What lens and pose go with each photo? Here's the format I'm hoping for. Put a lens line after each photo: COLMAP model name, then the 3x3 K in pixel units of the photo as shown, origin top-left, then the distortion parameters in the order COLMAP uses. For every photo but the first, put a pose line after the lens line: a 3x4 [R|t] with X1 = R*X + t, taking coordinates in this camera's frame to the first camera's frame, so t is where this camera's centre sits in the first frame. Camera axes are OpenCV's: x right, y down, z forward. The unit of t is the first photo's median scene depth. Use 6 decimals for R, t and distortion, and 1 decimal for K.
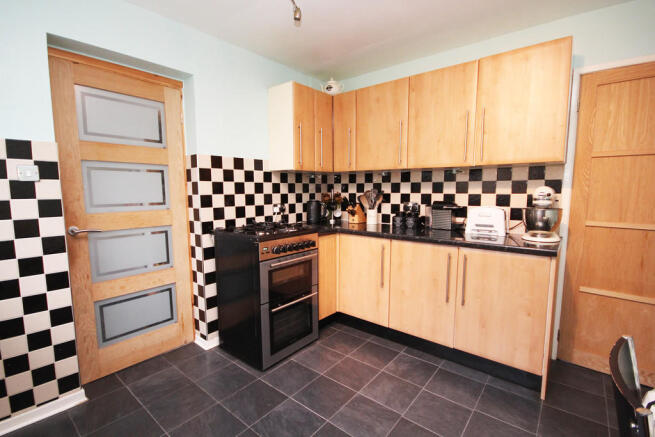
lens RADIAL K [[305.8, 0, 329.7], [0, 305.8, 218.4], [0, 0, 1]] dist [-0.006438, -0.001468]
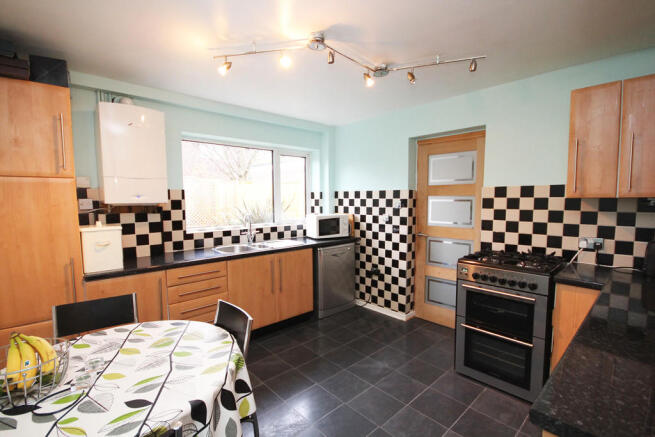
lens RADIAL K [[305.8, 0, 329.7], [0, 305.8, 221.0], [0, 0, 1]] dist [-0.006438, -0.001468]
pose [[-0.154523, 0.068153, -0.985636, 0.845964], [-0.098125, 0.991627, 0.083950, -0.109366], [0.983104, 0.109687, -0.146542, 0.549108]]
